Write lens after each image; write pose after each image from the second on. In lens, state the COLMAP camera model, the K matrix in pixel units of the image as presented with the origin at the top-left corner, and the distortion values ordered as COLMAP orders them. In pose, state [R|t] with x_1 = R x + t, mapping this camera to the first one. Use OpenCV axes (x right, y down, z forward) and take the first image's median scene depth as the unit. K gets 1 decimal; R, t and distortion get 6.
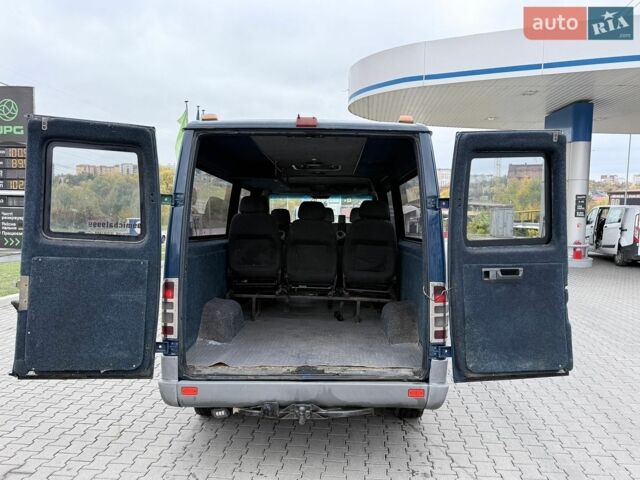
lens RADIAL K [[528.1, 0, 320.8], [0, 528.1, 242.1], [0, 0, 1]] dist [0.105579, -0.157440]
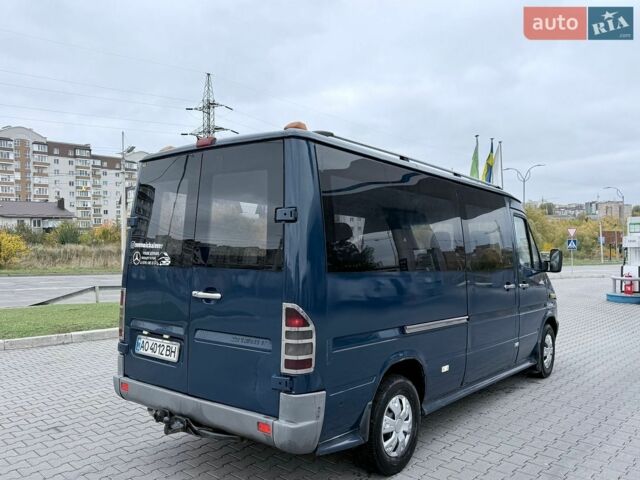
lens RADIAL K [[528.1, 0, 320.8], [0, 528.1, 242.1], [0, 0, 1]] dist [0.105579, -0.157440]
pose [[0.788938, -0.014582, -0.614300, 0.676122], [-0.029045, 0.997716, -0.060986, 0.021728], [0.613787, 0.065956, 0.786712, 0.282170]]
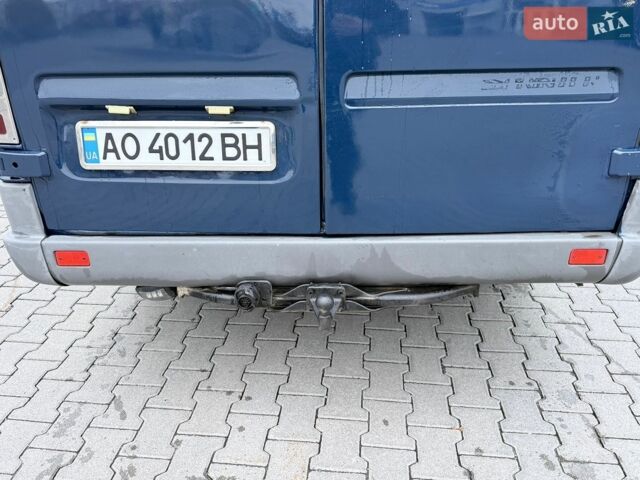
lens RADIAL K [[528.1, 0, 320.8], [0, 528.1, 242.1], [0, 0, 1]] dist [0.105579, -0.157440]
pose [[0.999579, -0.019263, -0.021678, -0.022715], [0.025971, 0.927242, 0.373562, 0.087462], [0.012905, -0.373967, 0.927352, 0.502572]]
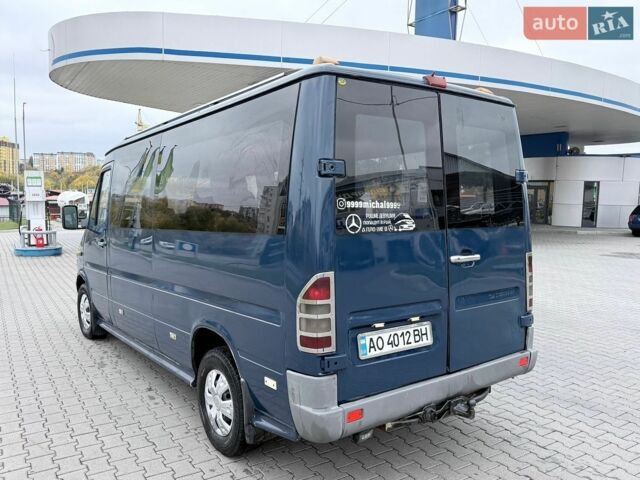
lens RADIAL K [[518.9, 0, 319.0], [0, 518.9, 238.1], [0, 0, 1]] dist [0.237006, -0.558832]
pose [[0.786199, -0.052963, 0.615699, -0.628133], [0.042662, 0.998595, 0.031424, -0.003156], [-0.616499, 0.001561, 0.787354, 0.365665]]
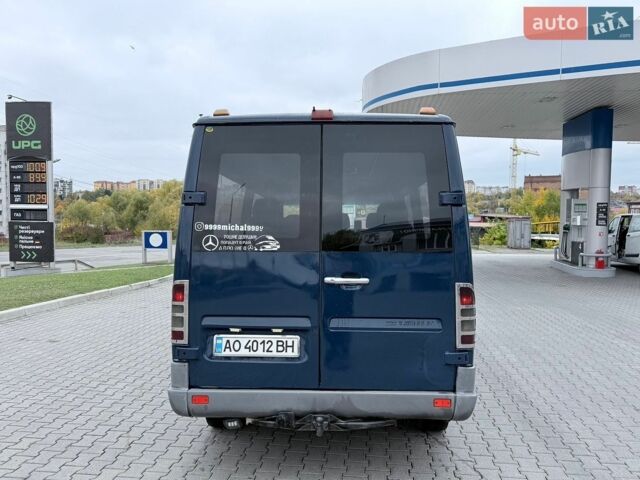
lens RADIAL K [[528.4, 0, 318.5], [0, 528.4, 240.3], [0, 0, 1]] dist [0.100015, -0.145395]
pose [[0.999517, -0.006875, -0.030315, -0.005352], [0.005987, 0.999553, -0.029307, 0.022101], [0.030503, 0.029112, 0.999111, 0.046151]]
